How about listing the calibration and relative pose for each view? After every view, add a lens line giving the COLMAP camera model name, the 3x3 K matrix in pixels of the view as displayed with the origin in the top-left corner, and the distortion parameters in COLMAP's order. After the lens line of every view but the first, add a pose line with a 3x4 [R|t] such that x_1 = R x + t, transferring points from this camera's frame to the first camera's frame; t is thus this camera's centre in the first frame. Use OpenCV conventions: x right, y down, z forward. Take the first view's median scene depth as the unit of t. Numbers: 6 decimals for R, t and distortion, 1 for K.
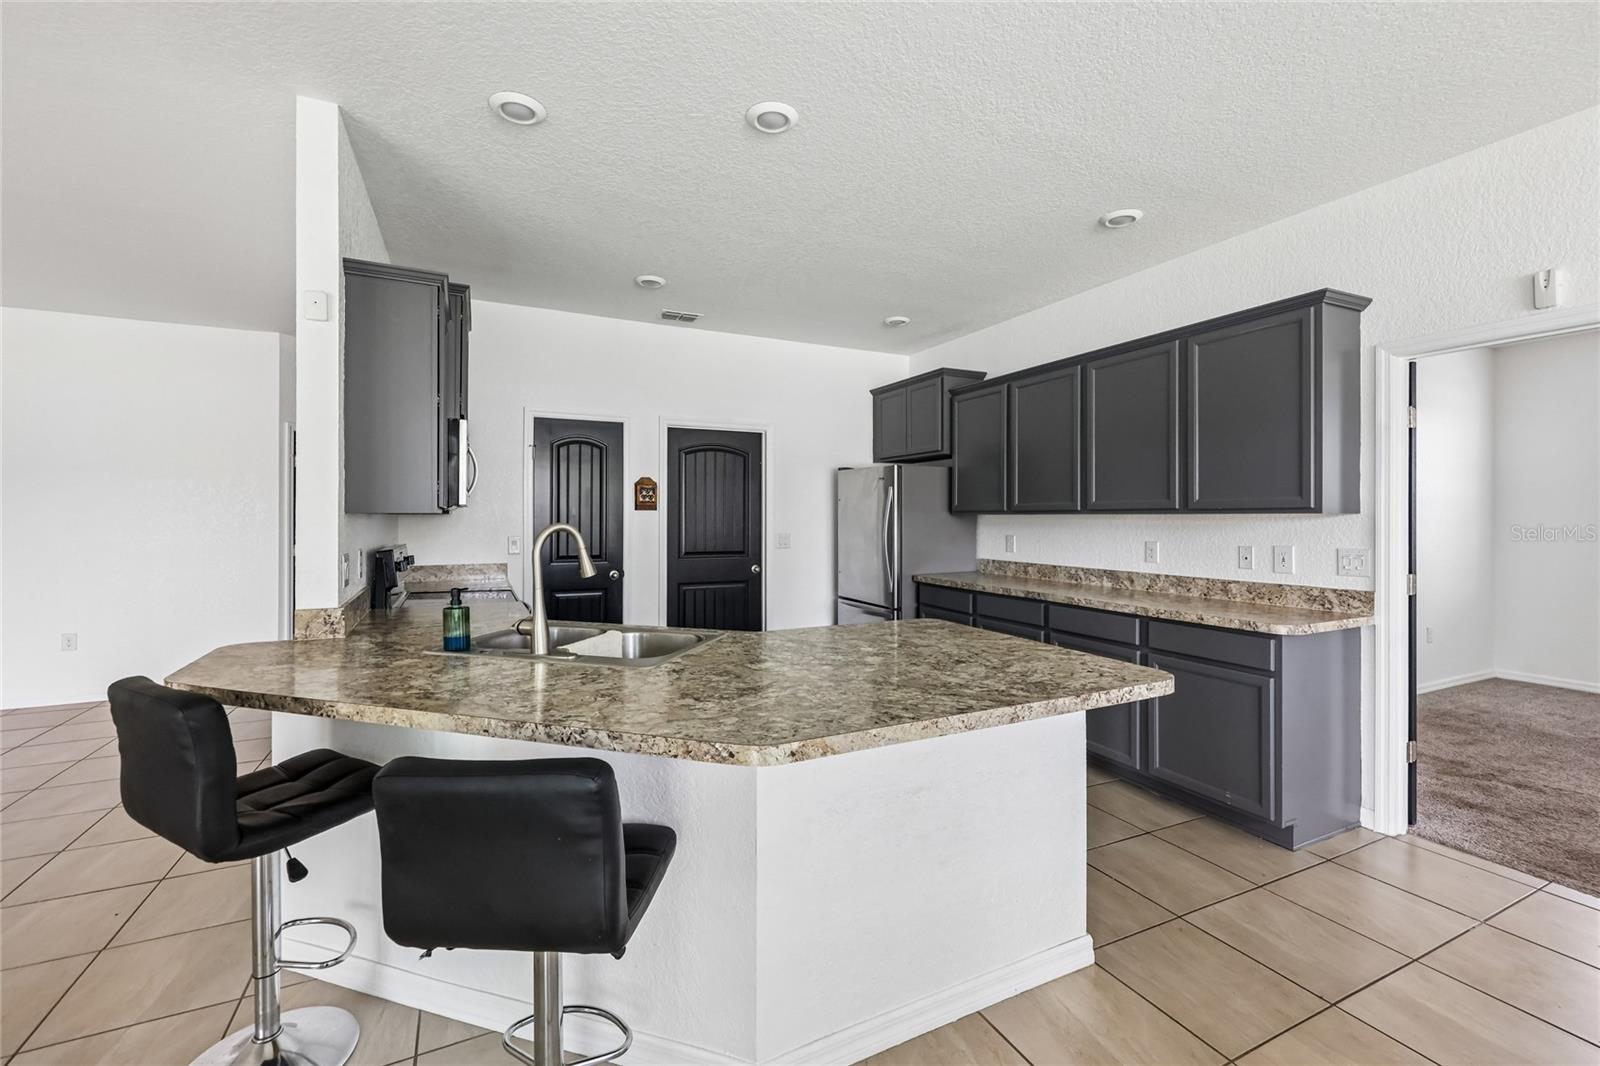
lens RADIAL K [[670.2, 0, 798.6], [0, 670.2, 517.4], [0, 0, 1]] dist [0.002730, 0.000009]
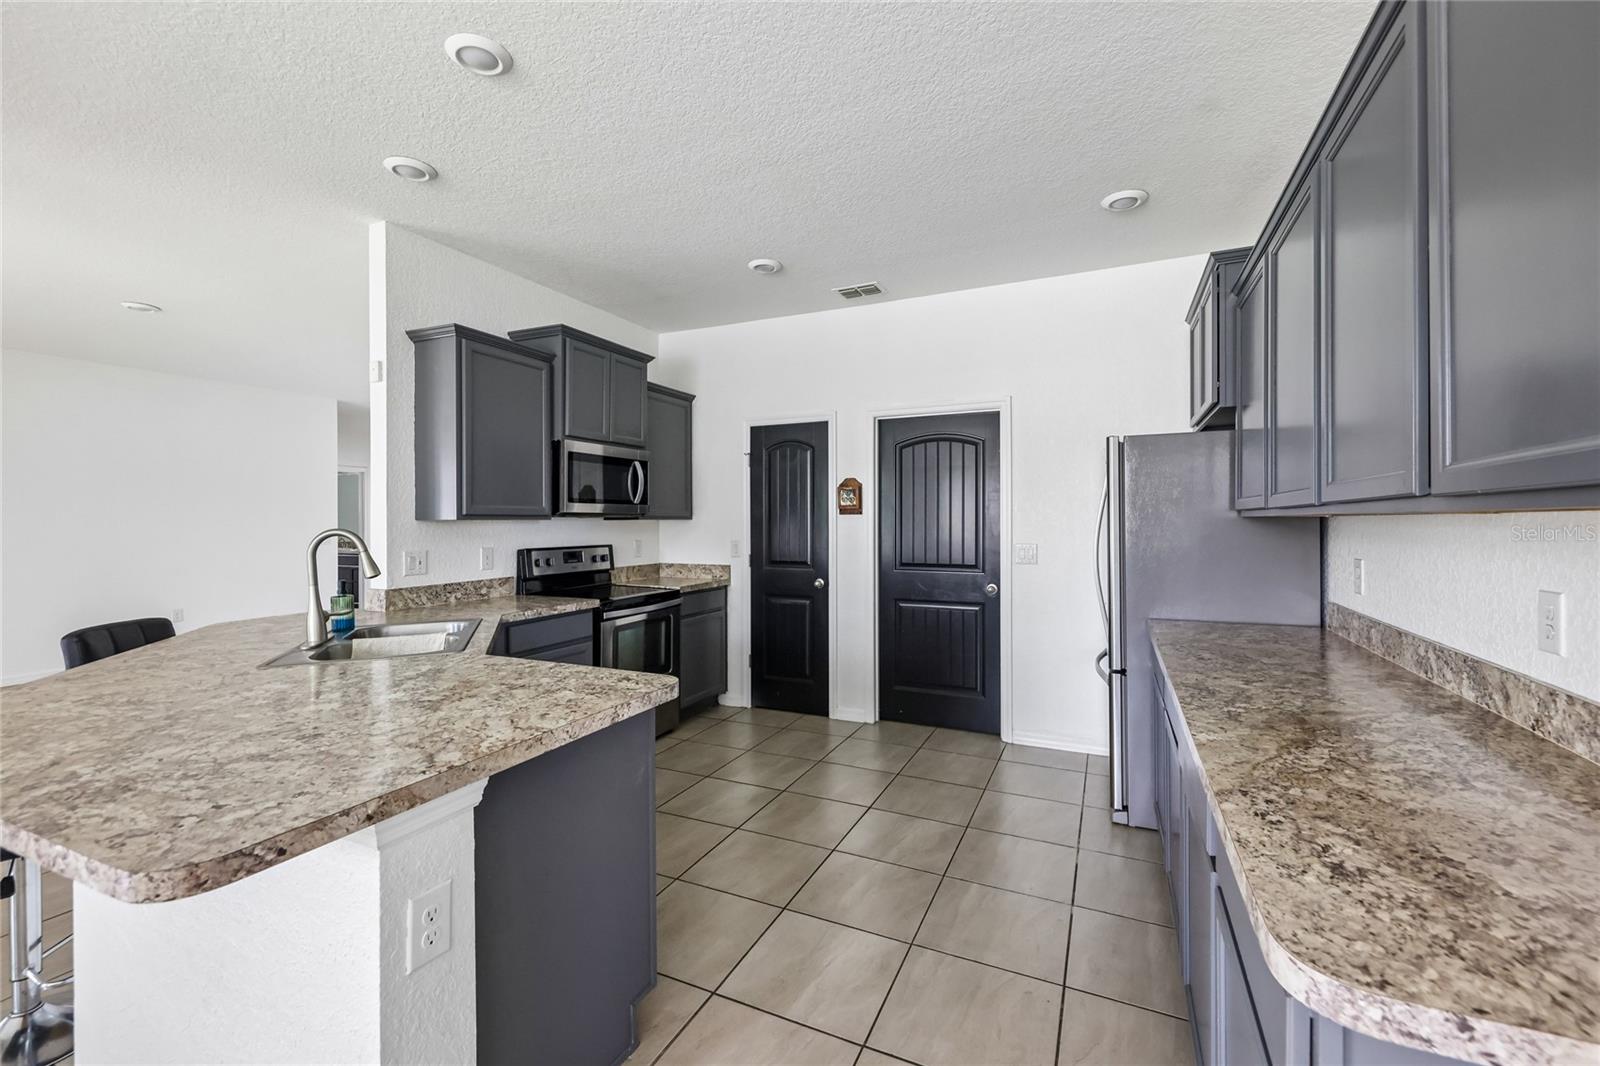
lens RADIAL K [[668.8, 0, 794.9], [0, 668.8, 530.5], [0, 0, 1]] dist [0.009731, -0.000037]
pose [[0.624029, 0.008883, -0.781351, 0.472522], [0.001935, 0.999915, 0.012913, -0.000950], [0.781399, -0.009570, 0.623959, 0.408101]]
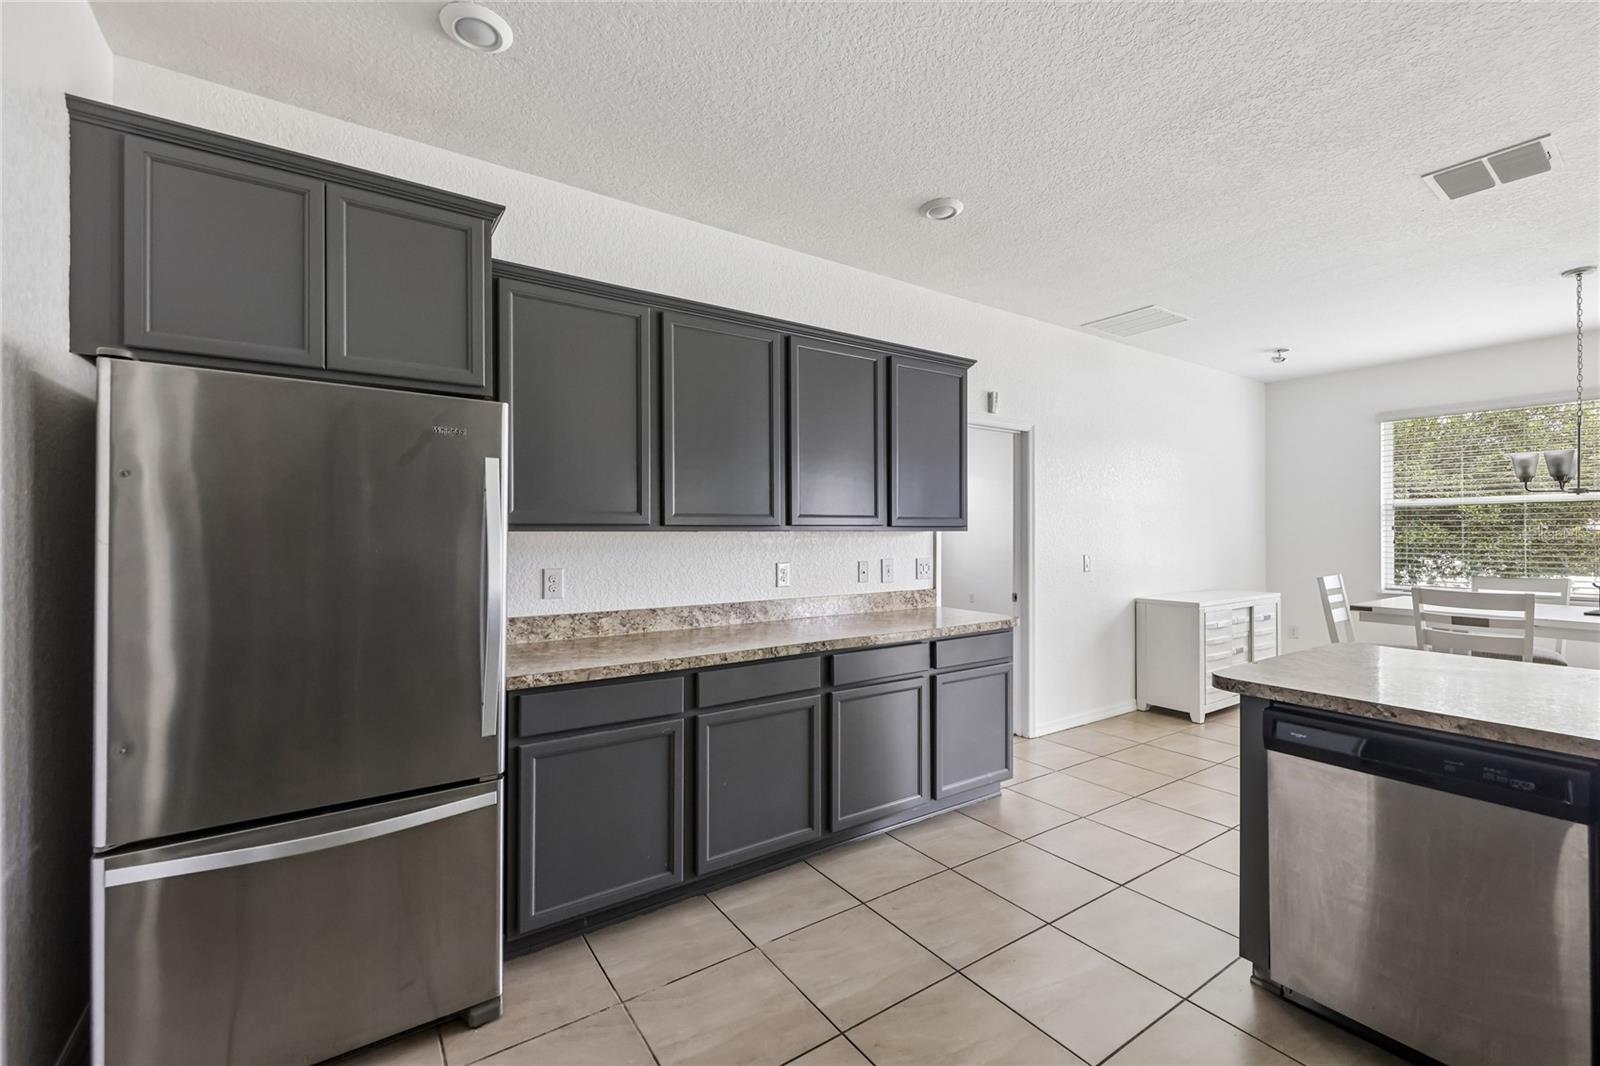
lens RADIAL K [[663.0, 0, 789.4], [0, 663.0, 525.0], [0, 0, 1]] dist [0.007500, -0.000103]
pose [[-0.135981, 0.010161, 0.990659, -0.278668], [0.003690, 0.999946, -0.009750, -0.003525], [-0.990705, 0.002329, -0.136011, 0.943091]]
